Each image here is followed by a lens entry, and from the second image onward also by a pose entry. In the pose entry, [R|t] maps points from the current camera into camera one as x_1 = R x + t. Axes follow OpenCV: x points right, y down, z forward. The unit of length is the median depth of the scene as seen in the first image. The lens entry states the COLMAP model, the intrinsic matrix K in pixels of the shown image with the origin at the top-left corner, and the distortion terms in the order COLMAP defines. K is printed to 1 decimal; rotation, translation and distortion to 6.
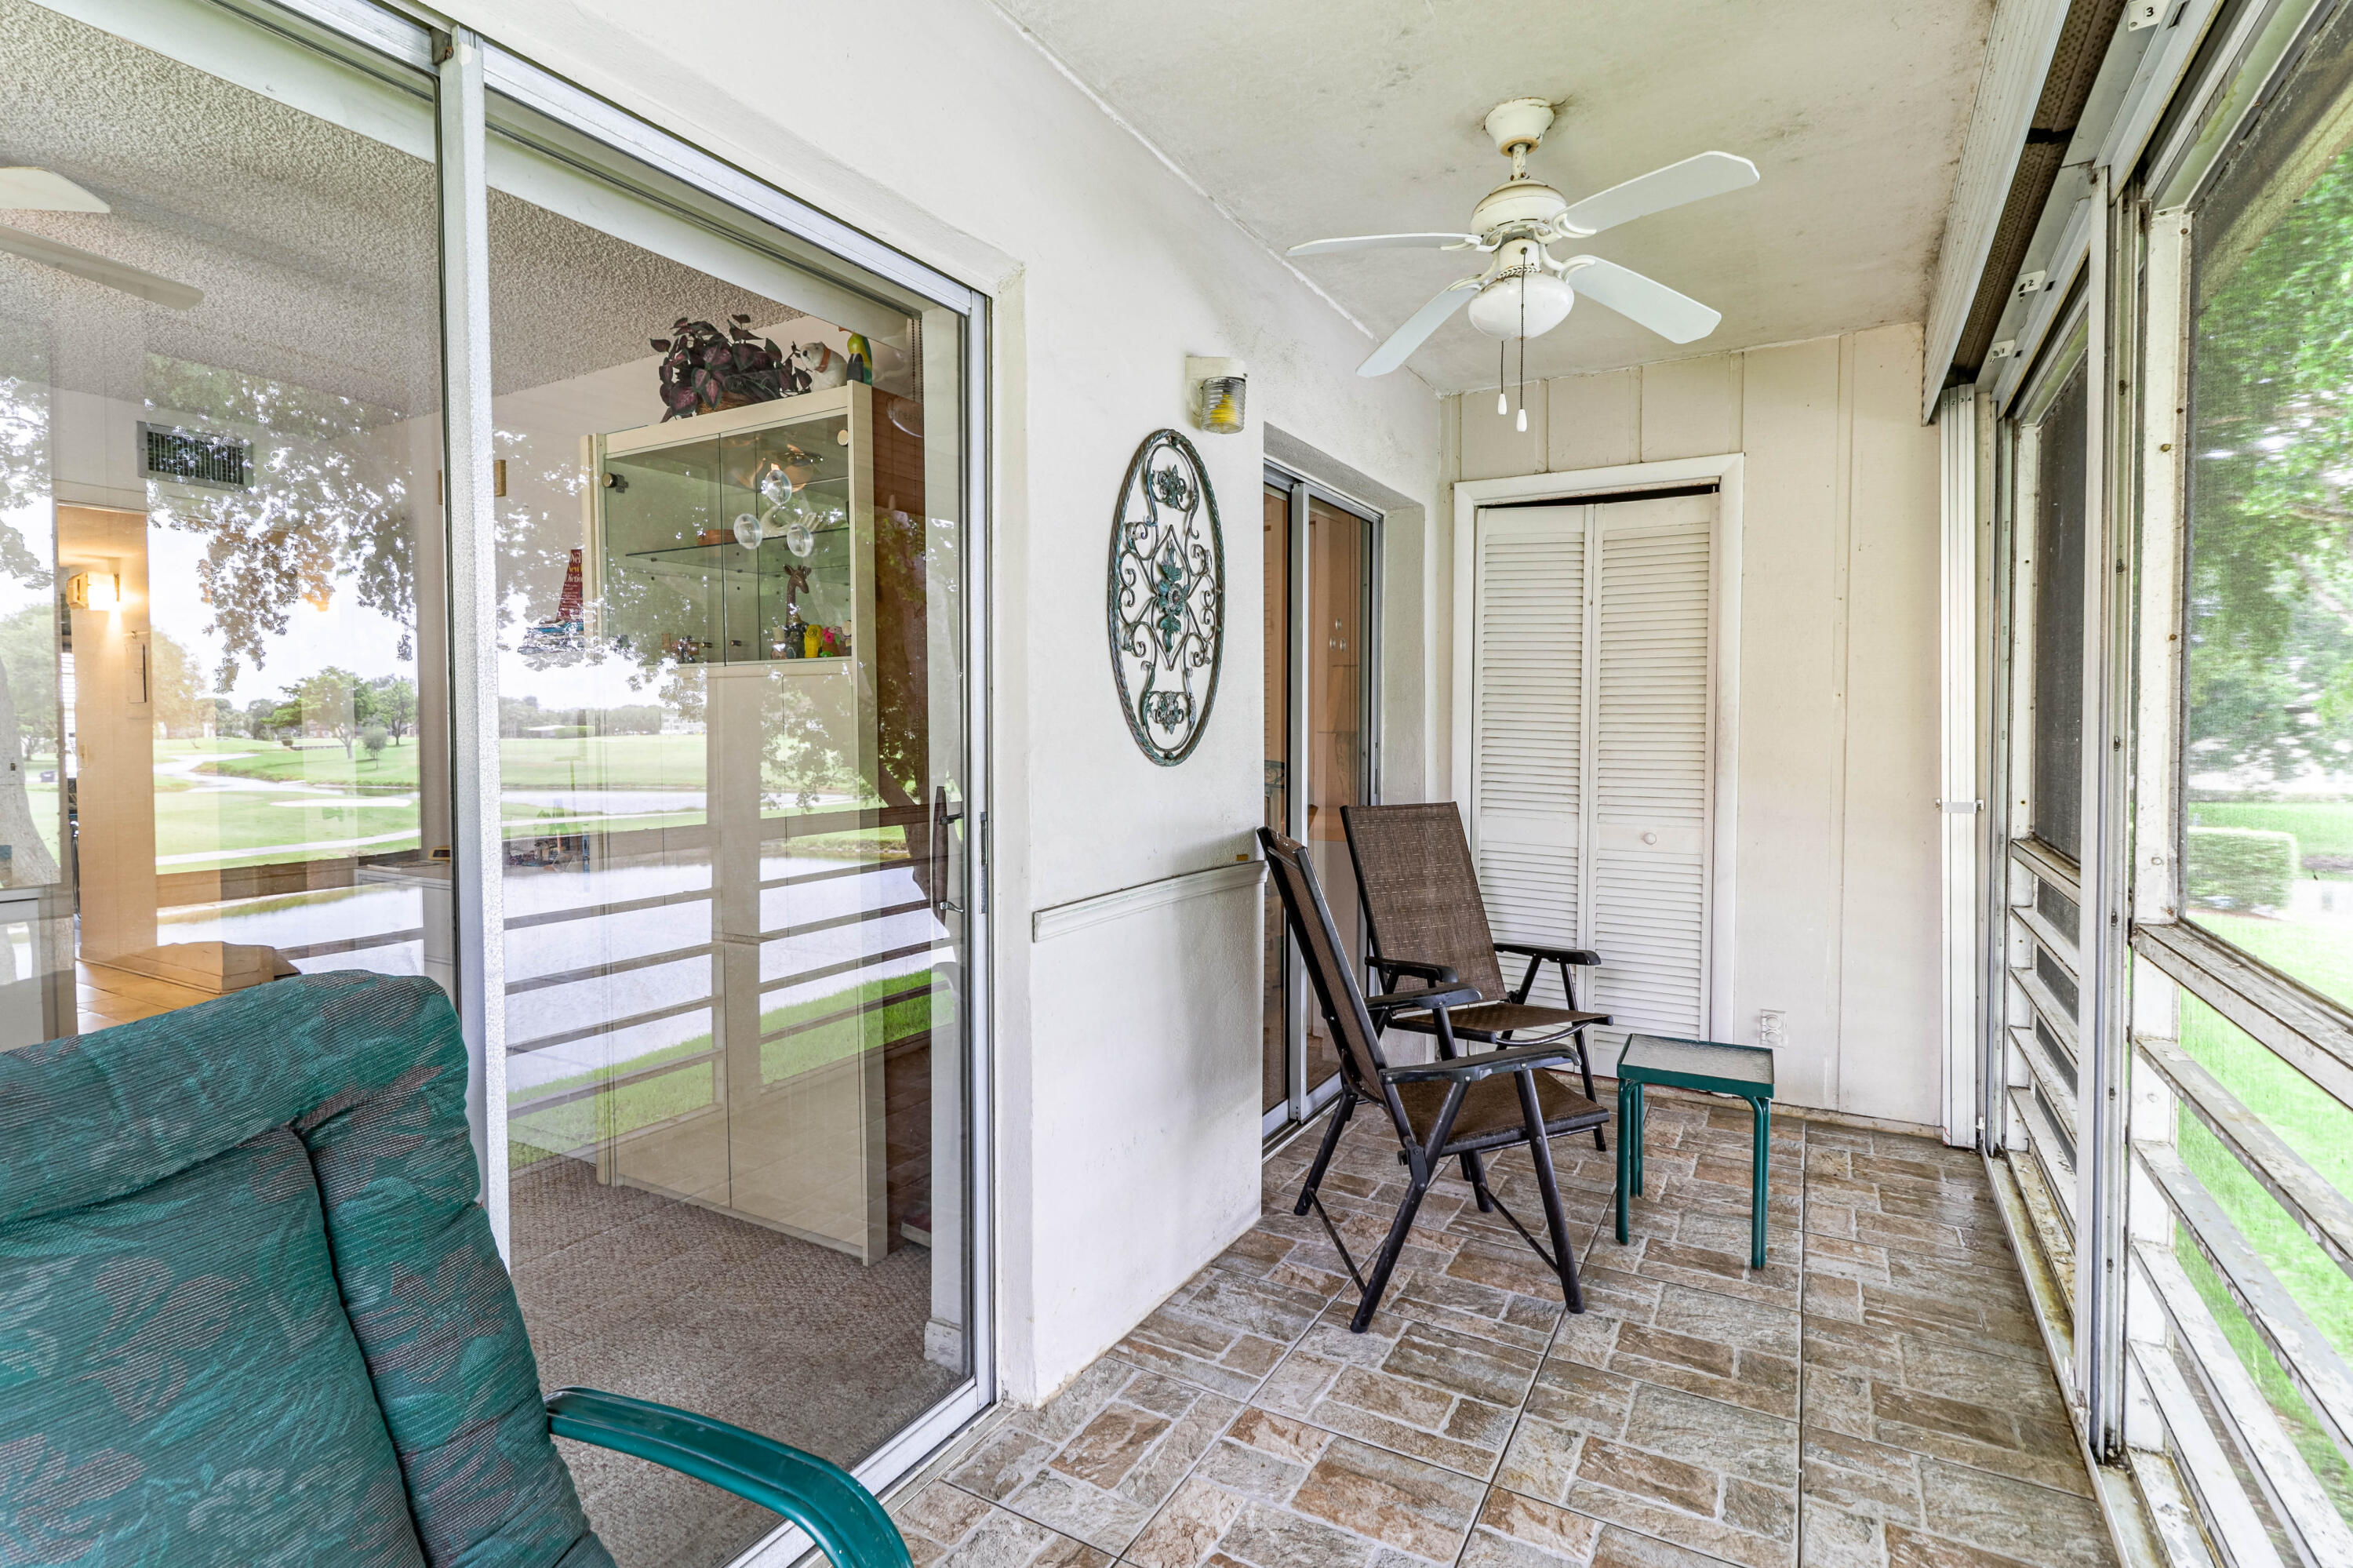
lens RADIAL K [[1160.1, 0, 1179.6], [0, 1160.1, 766.9], [0, 0, 1]] dist [-0.002209, -0.000109]
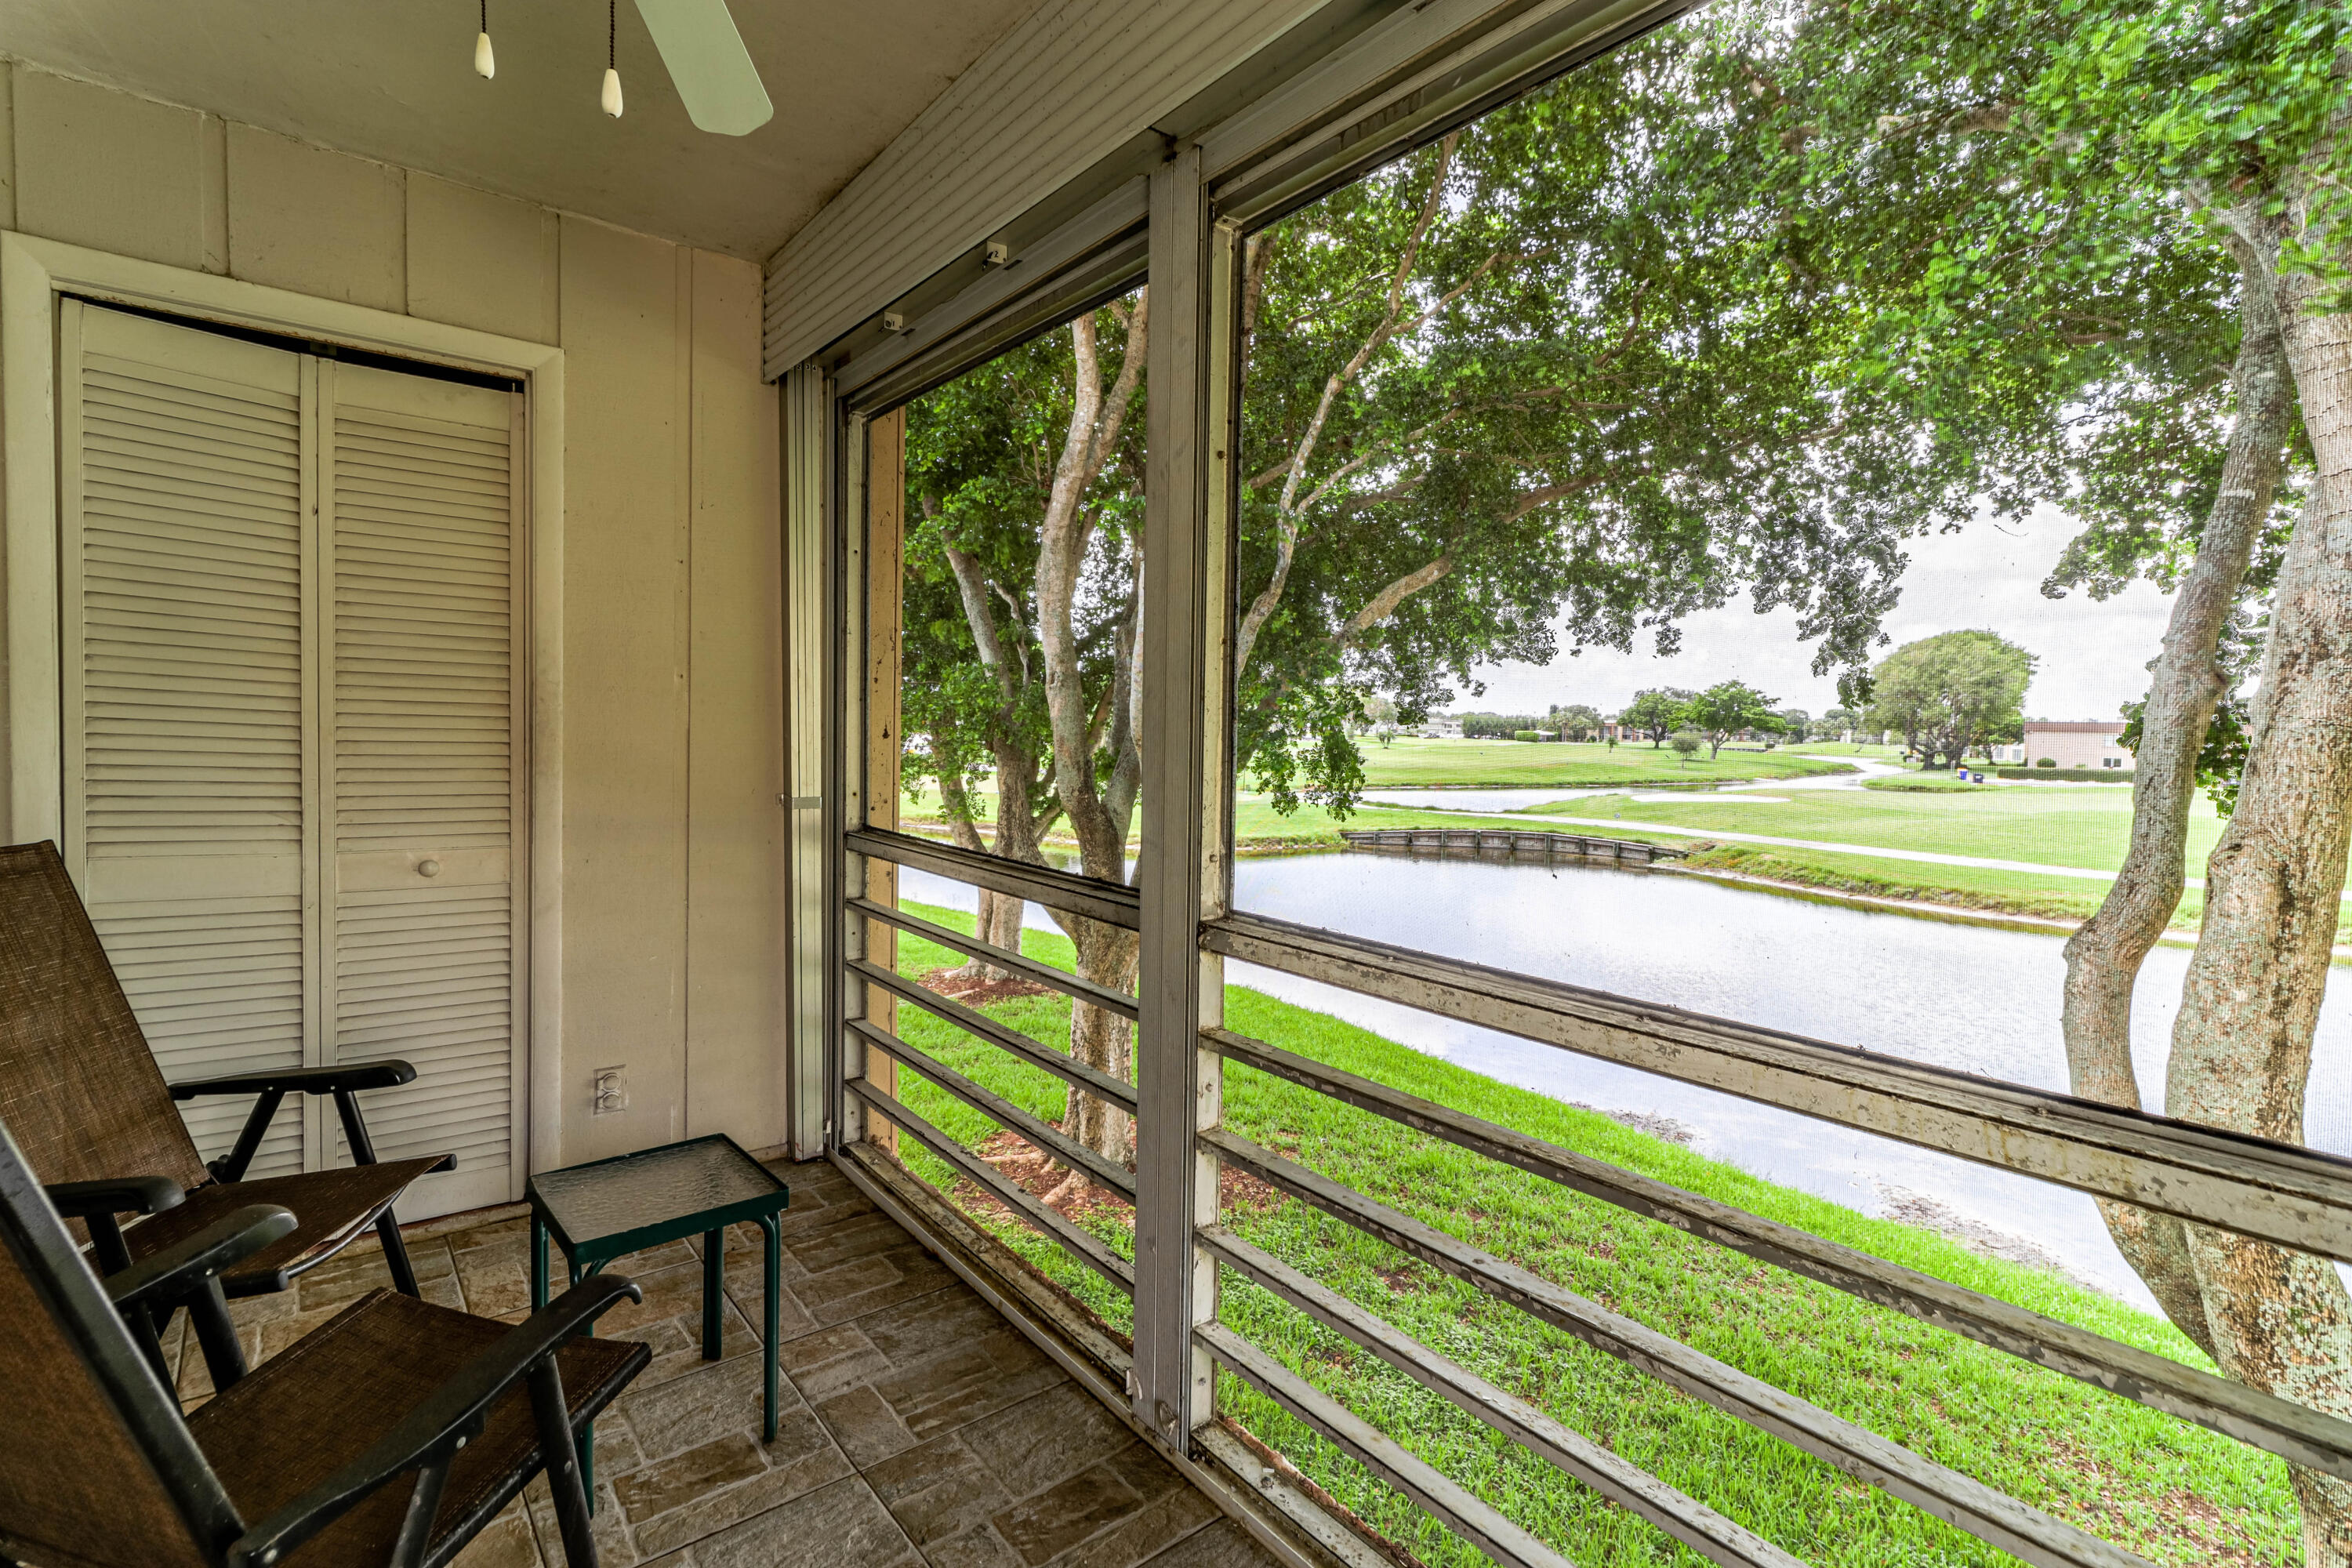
lens RADIAL K [[1086.7, 0, 1172.1], [0, 1086.7, 770.7], [0, 0, 1]] dist [0.003051, 0.000185]
pose [[0.372575, -0.029129, 0.927545, -0.033309], [0.007157, 0.999568, 0.028516, -0.012943], [-0.927974, -0.003986, 0.372623, 0.362748]]
